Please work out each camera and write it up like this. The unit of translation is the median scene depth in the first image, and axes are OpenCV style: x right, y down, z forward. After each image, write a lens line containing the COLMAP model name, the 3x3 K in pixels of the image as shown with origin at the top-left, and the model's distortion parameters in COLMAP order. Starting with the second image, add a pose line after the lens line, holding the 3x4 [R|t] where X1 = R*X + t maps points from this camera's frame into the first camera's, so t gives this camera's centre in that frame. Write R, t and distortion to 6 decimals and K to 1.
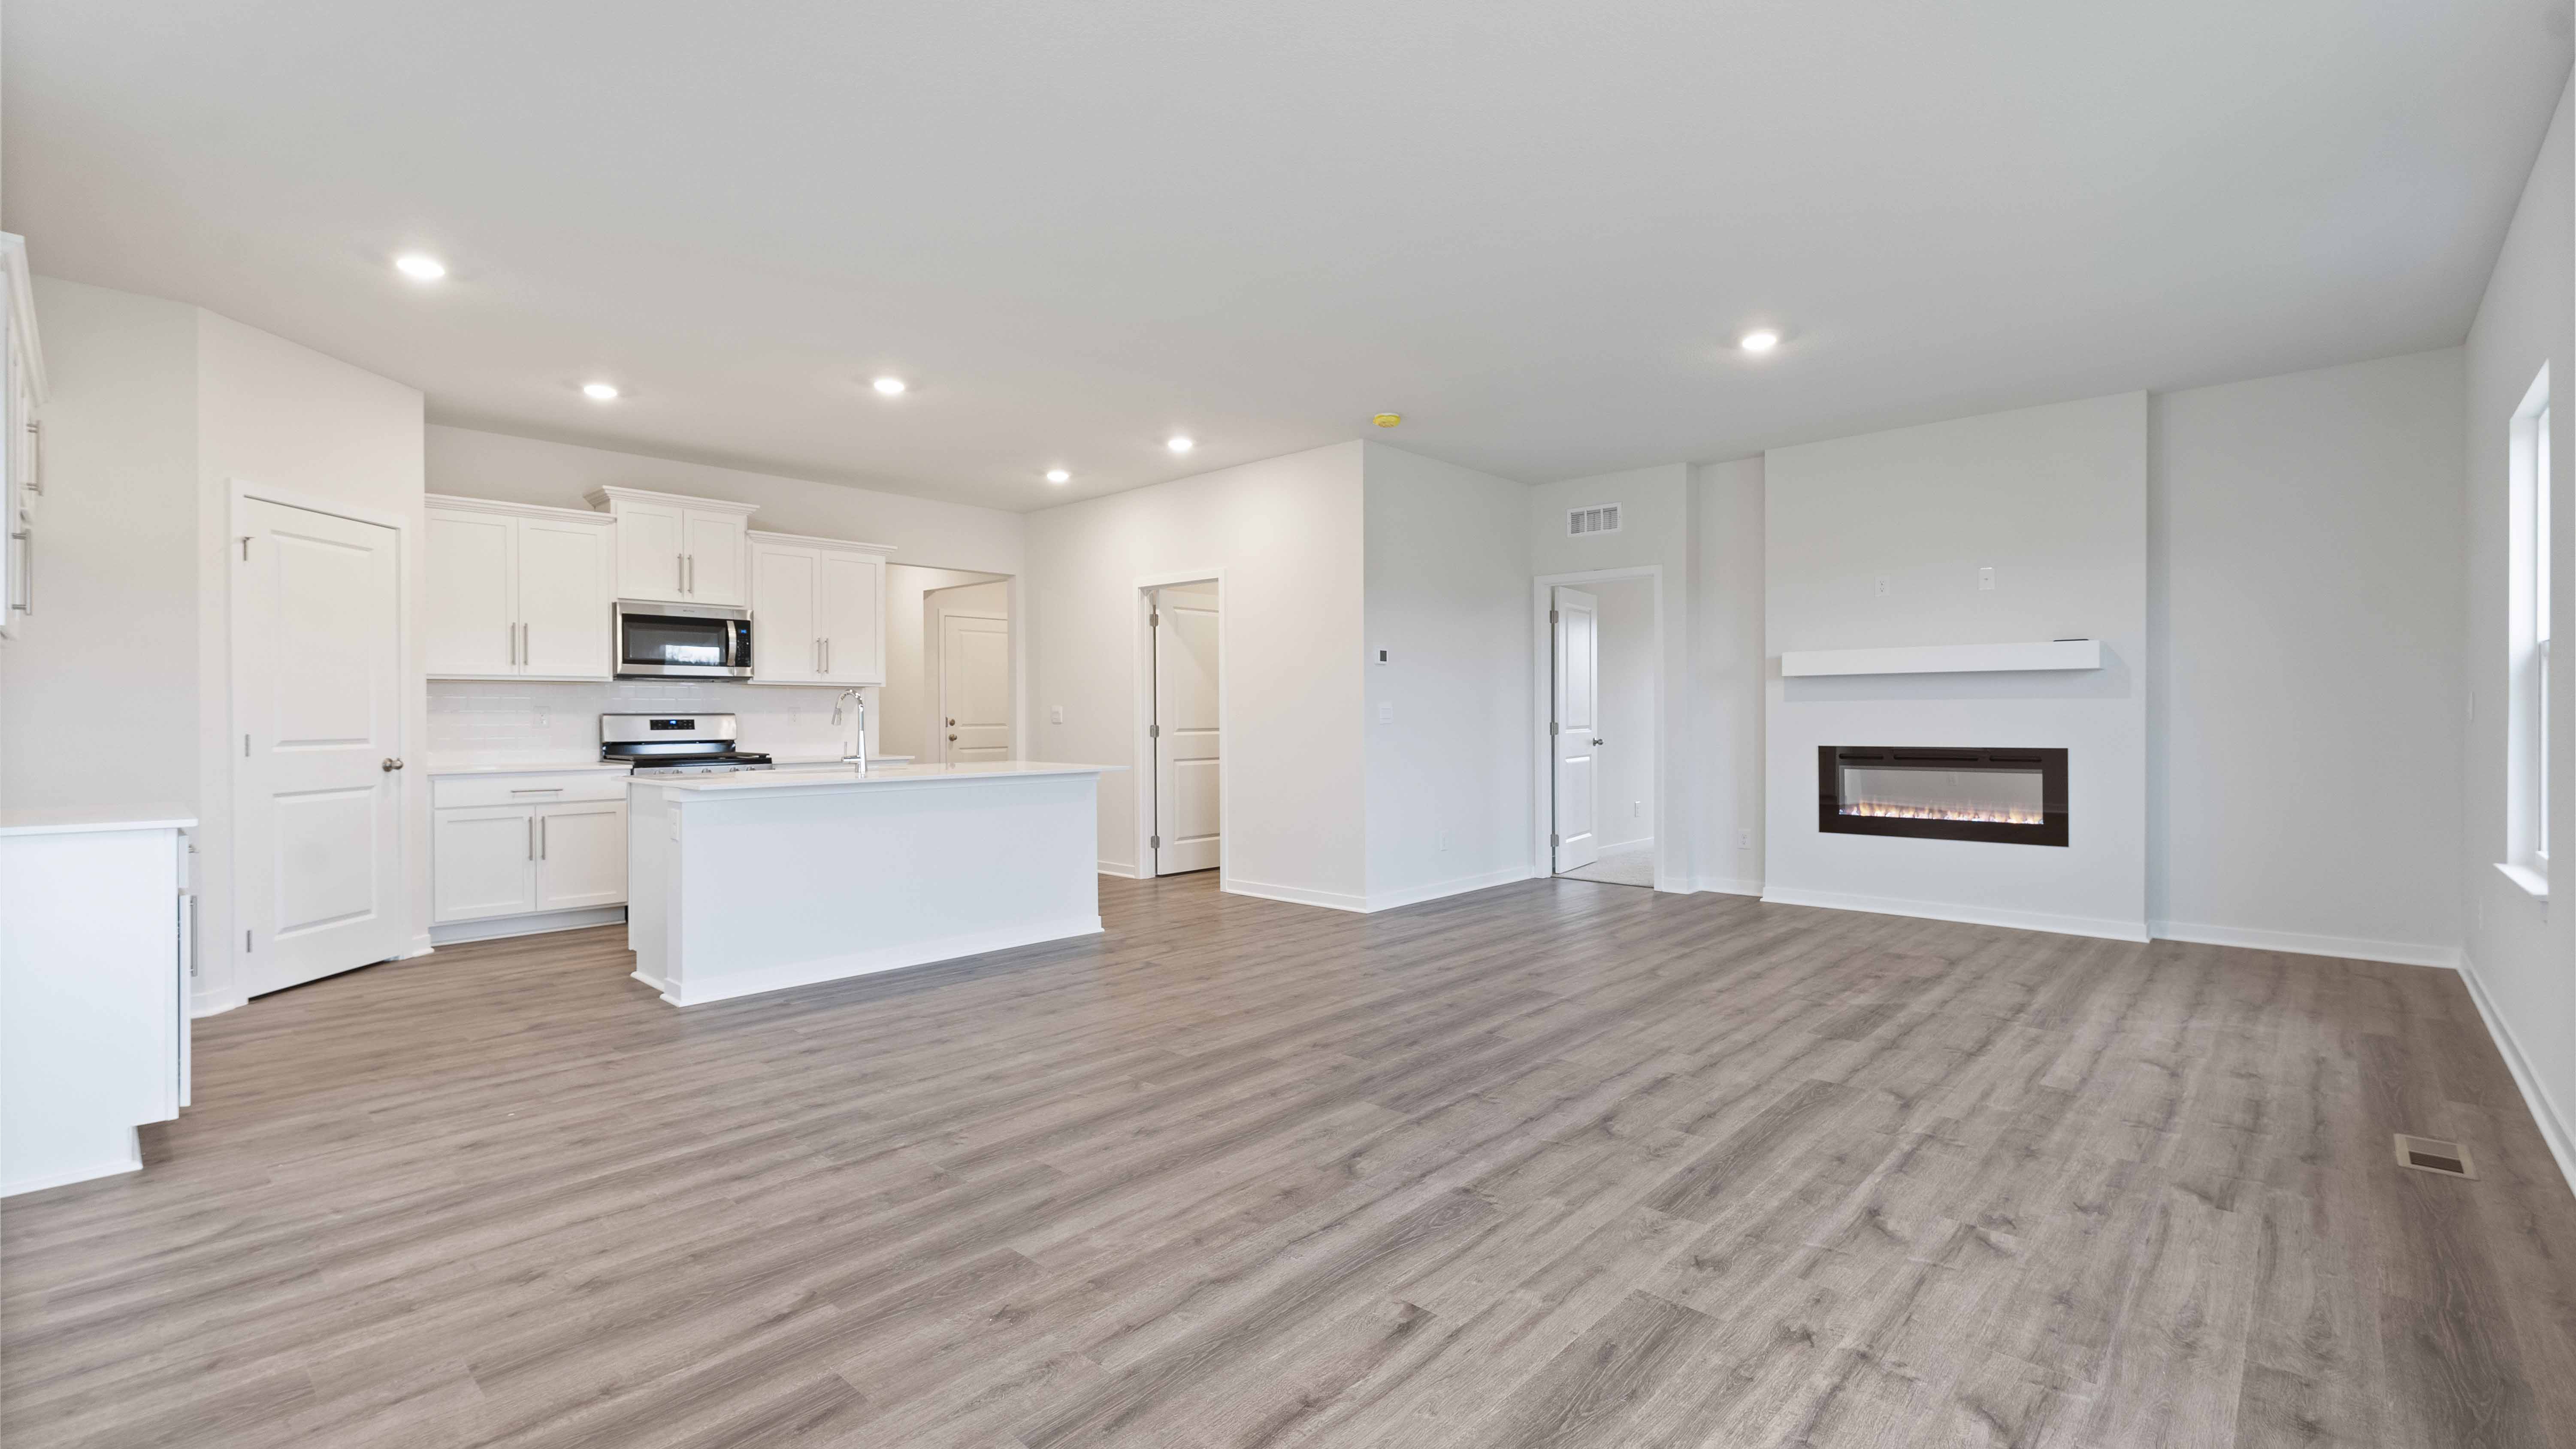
lens RADIAL K [[1118.2, 0, 1290.0], [0, 1118.2, 718.6], [0, 0, 1]] dist [-0.002319, 0.000055]
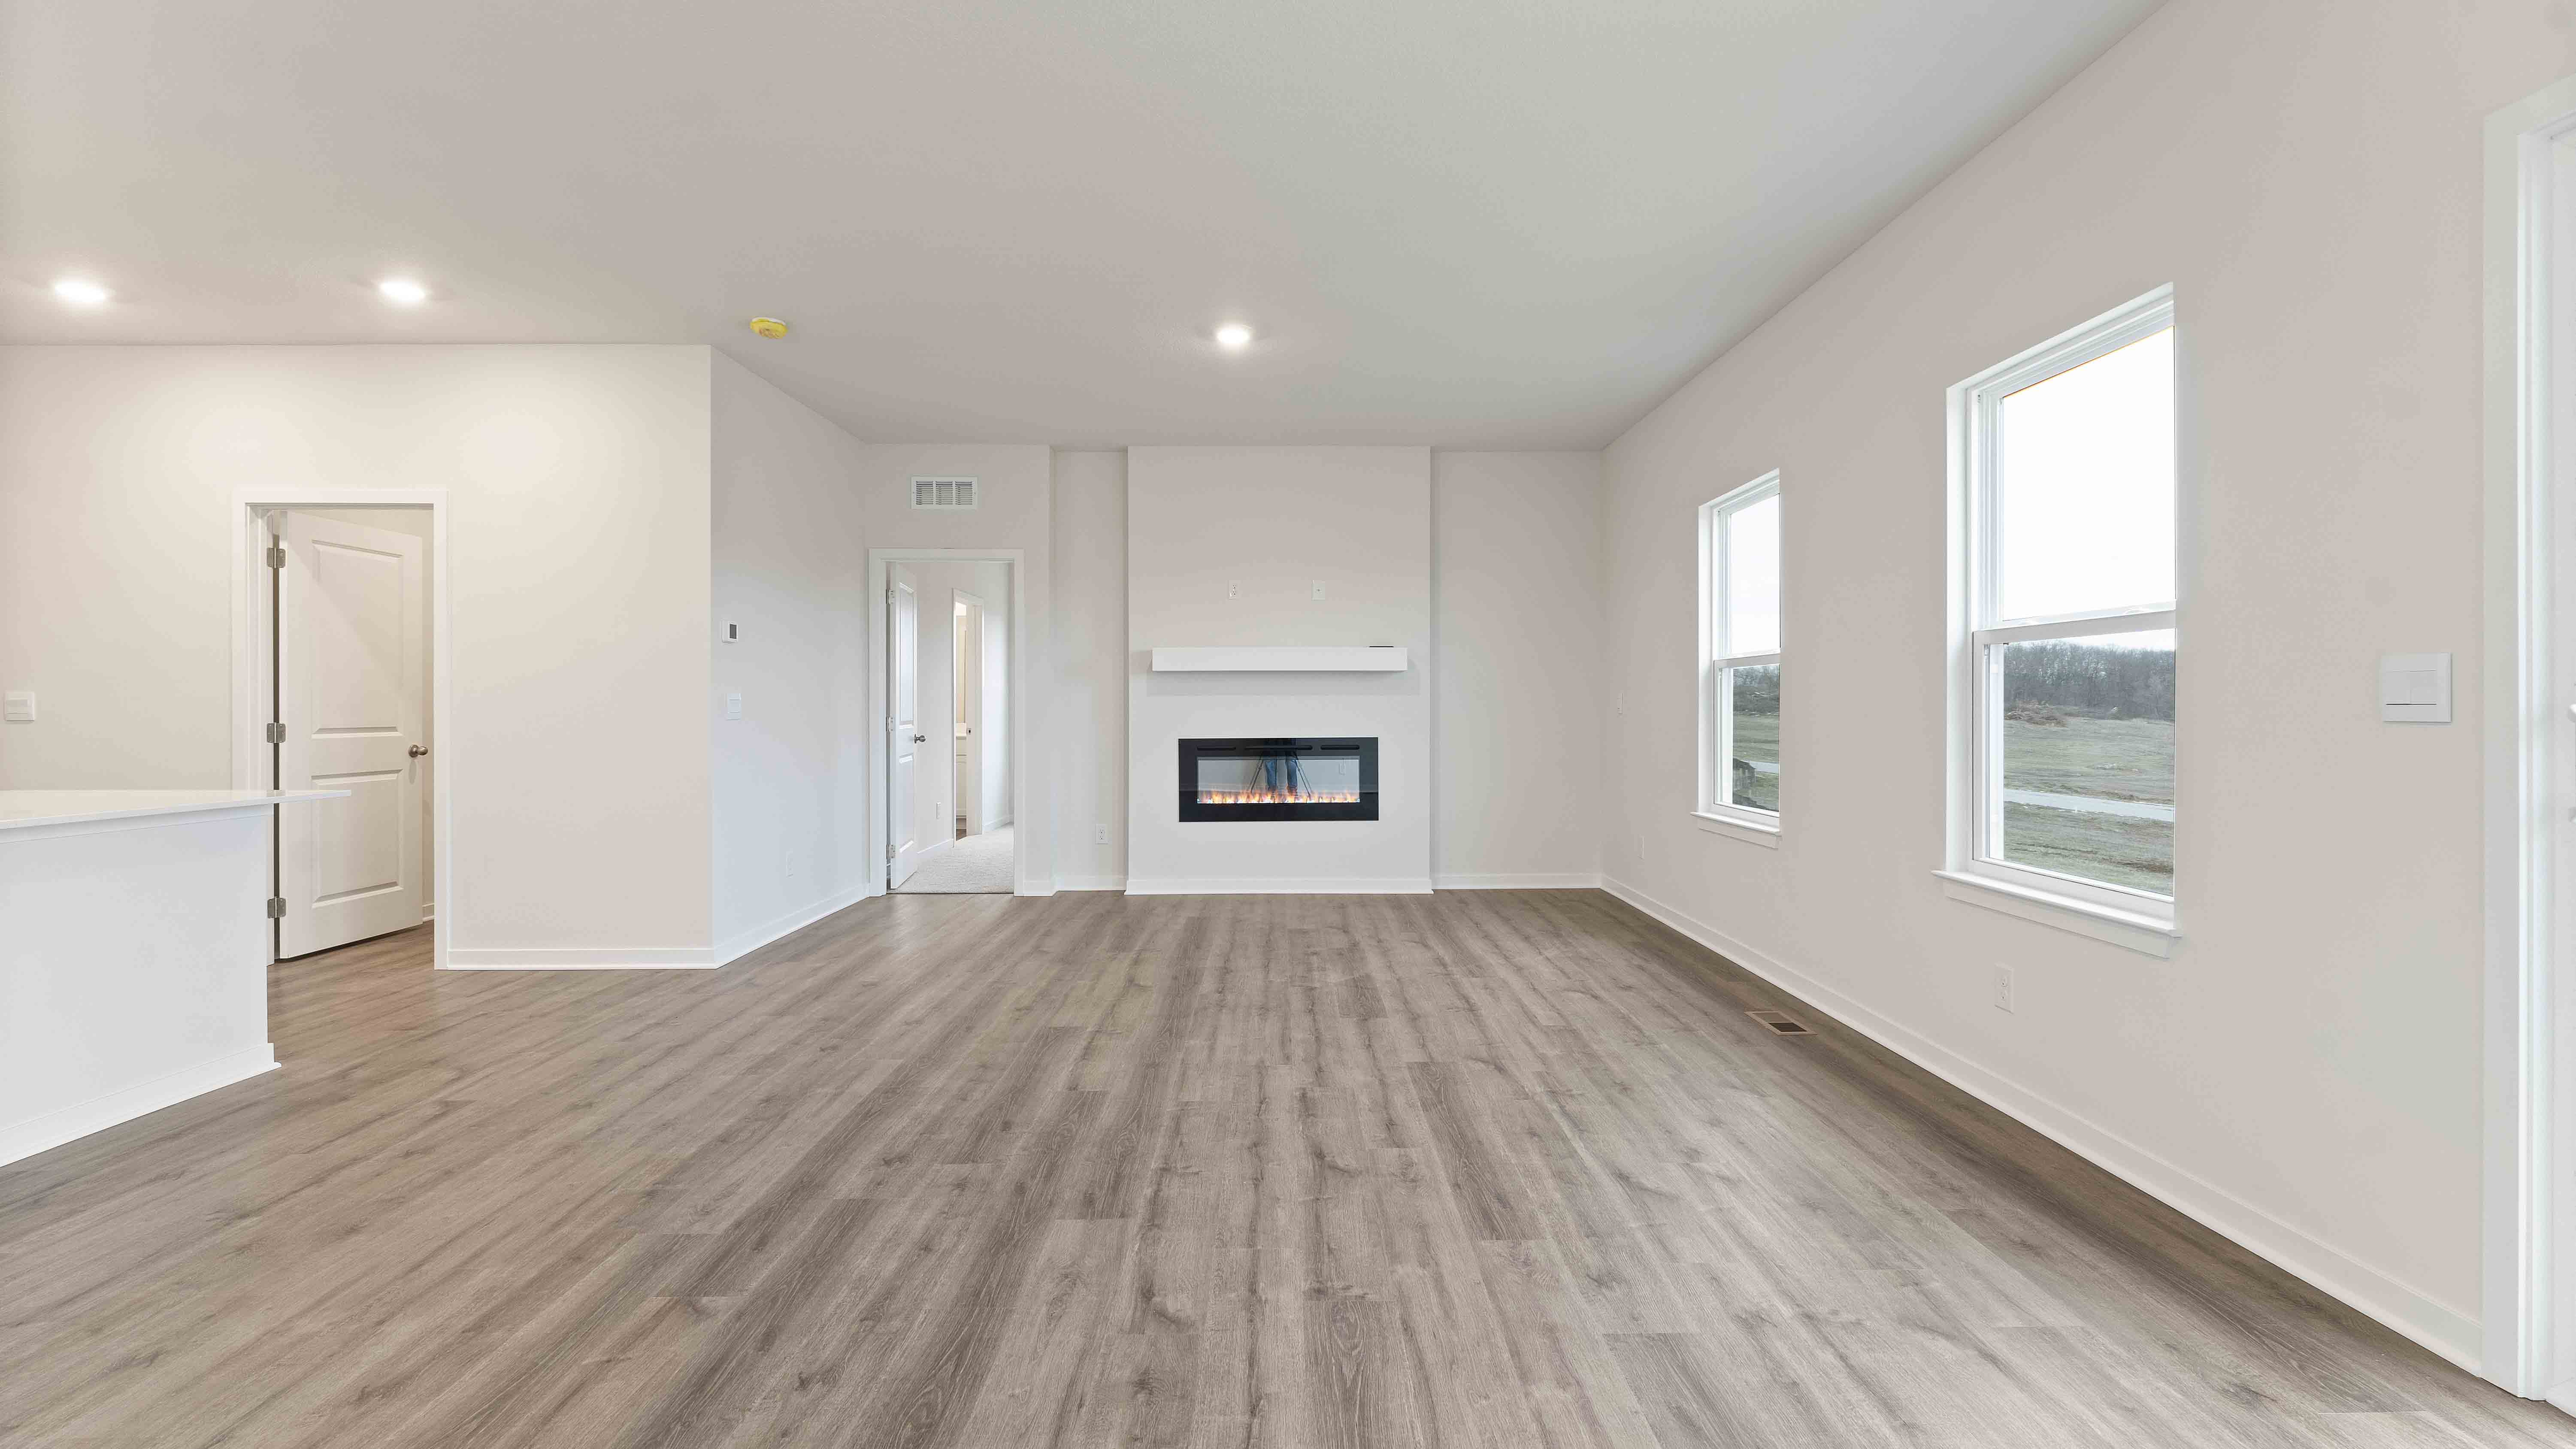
lens RADIAL K [[1127.5, 0, 1288.8], [0, 1127.5, 708.4], [0, 0, 1]] dist [-0.000984, 0.000800]
pose [[0.726125, 0.001923, 0.687560, -0.202850], [0.000979, 0.999992, -0.003830, 0.000377], [-0.687562, 0.003454, 0.726117, 0.199774]]
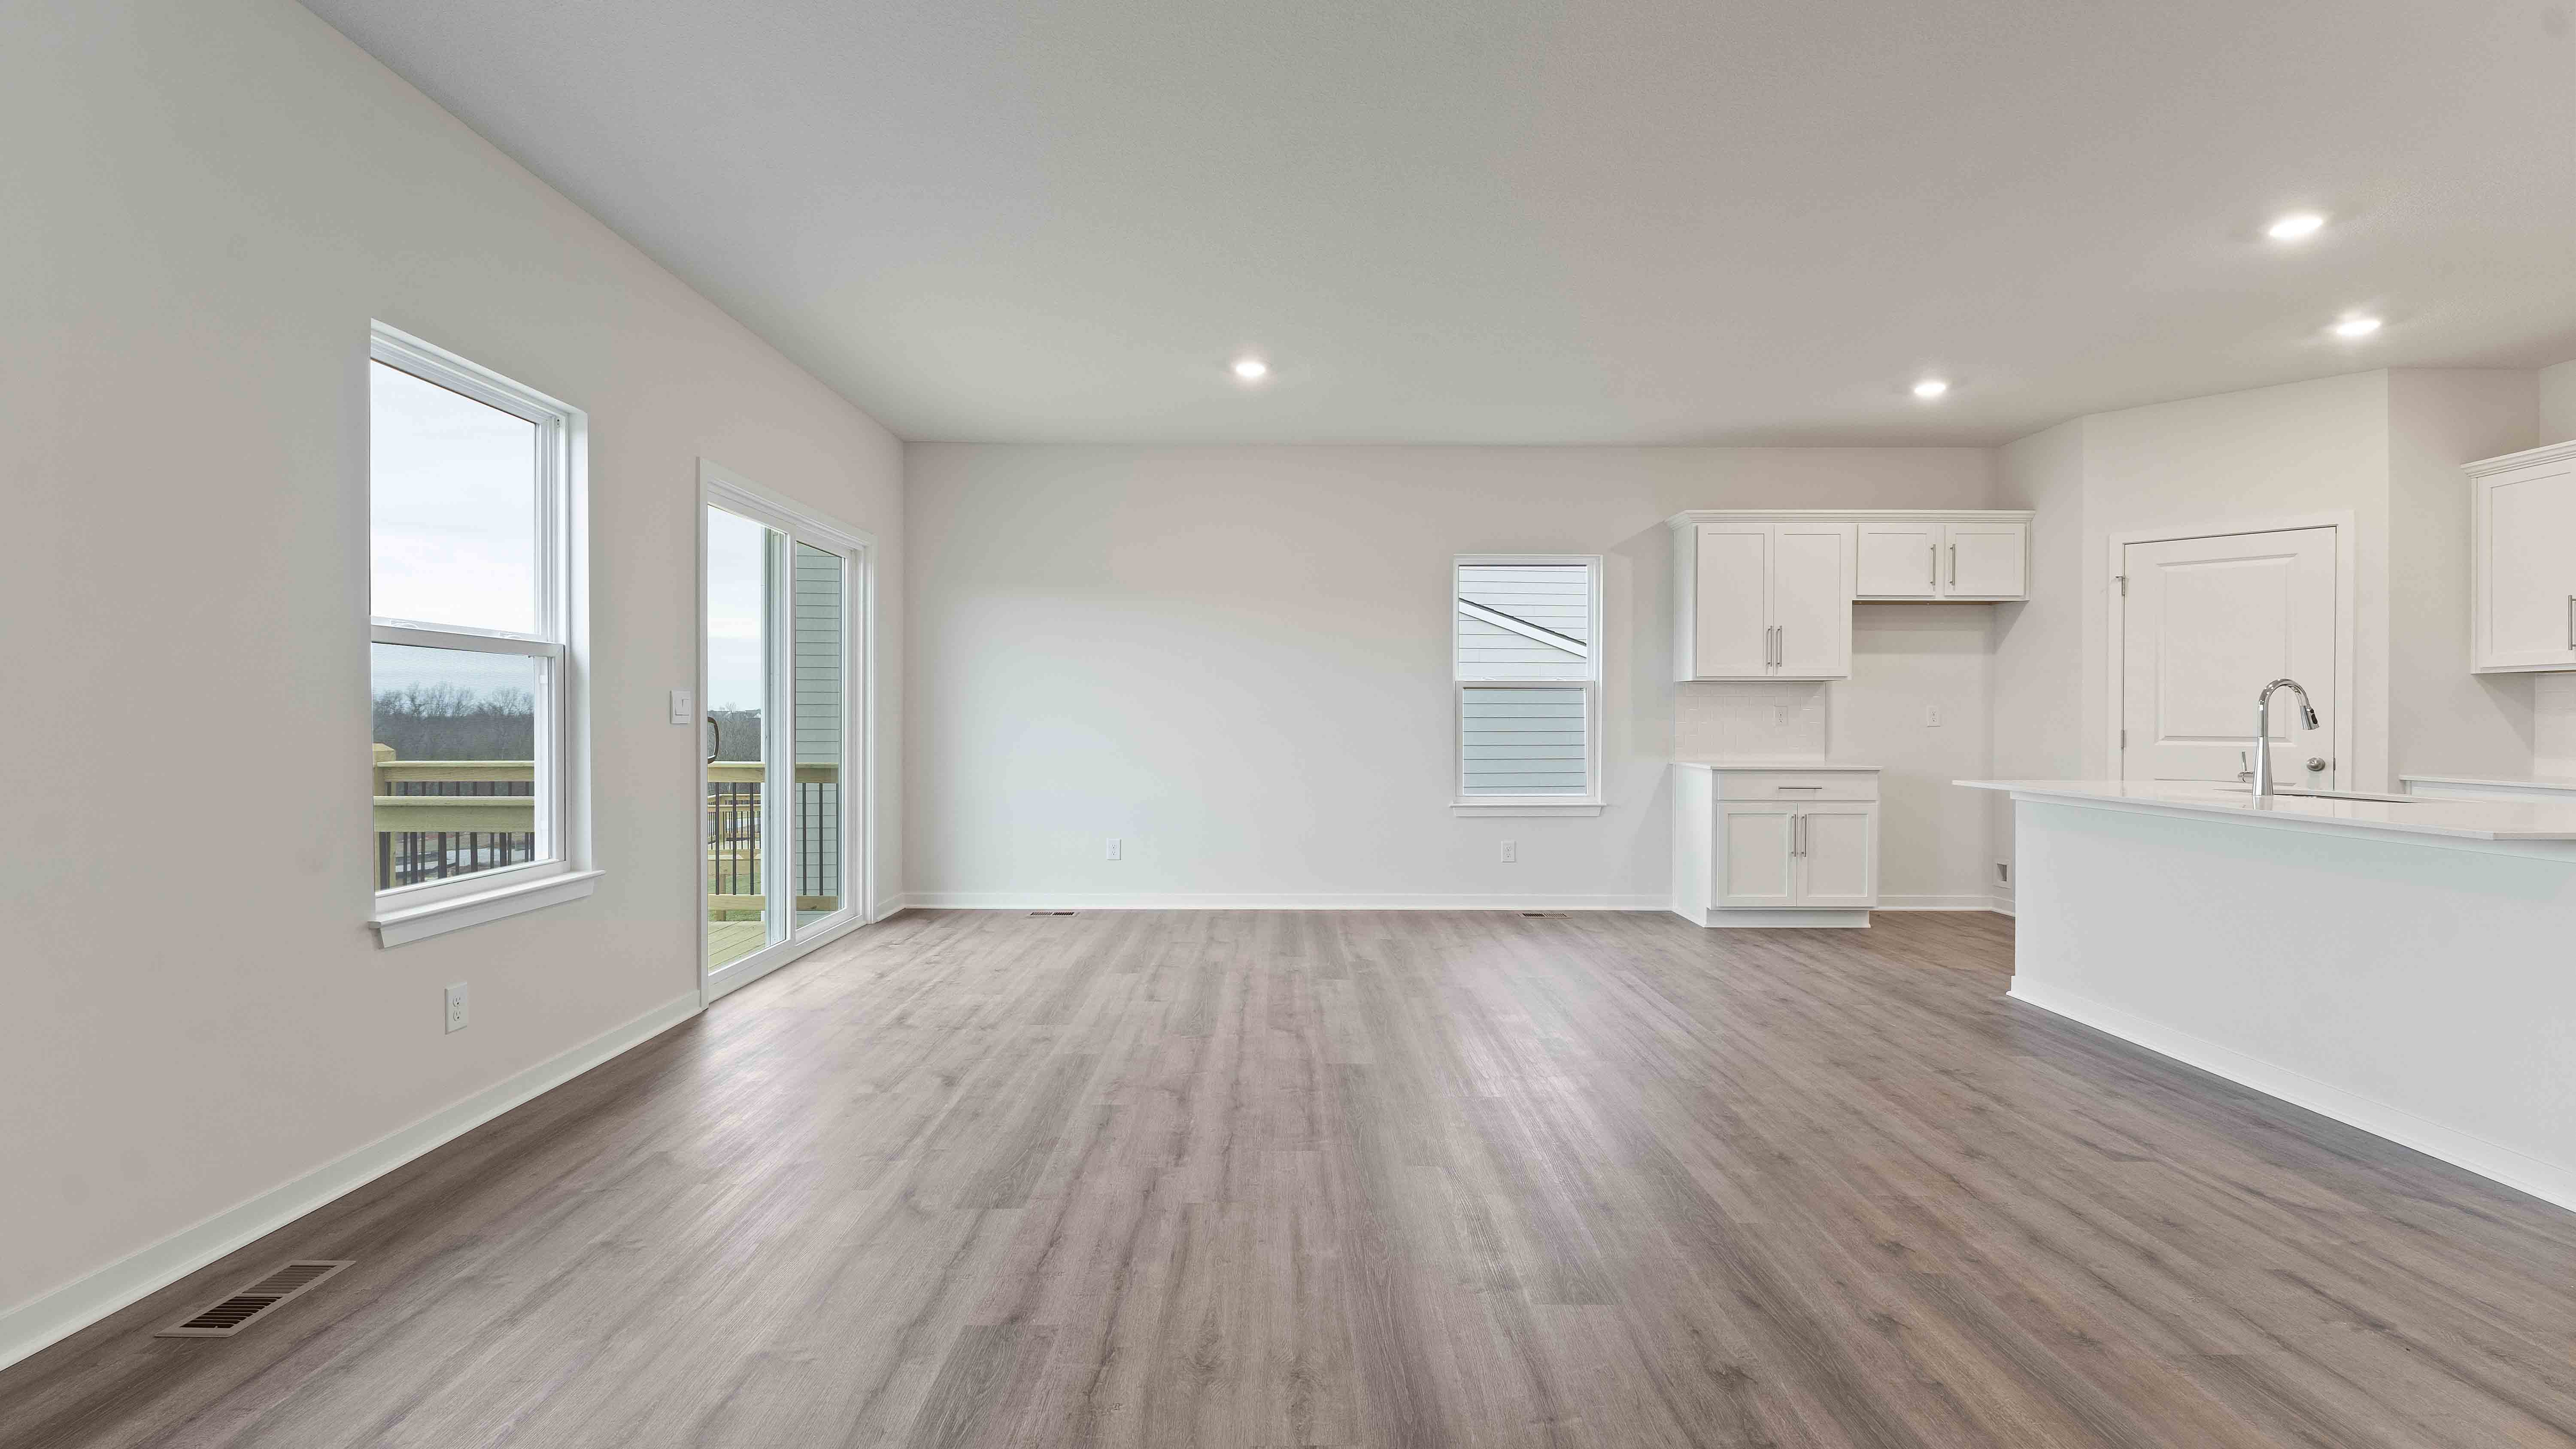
lens RADIAL K [[1139.0, 0, 1288.0], [0, 1139.0, 724.5], [0, 0, 1]] dist [-0.000845, -0.000117]
pose [[-0.726861, 0.006963, -0.686750, 0.532663], [-0.001375, 0.999932, 0.011594, -0.004790], [0.686783, 0.009372, -0.726802, 1.039156]]
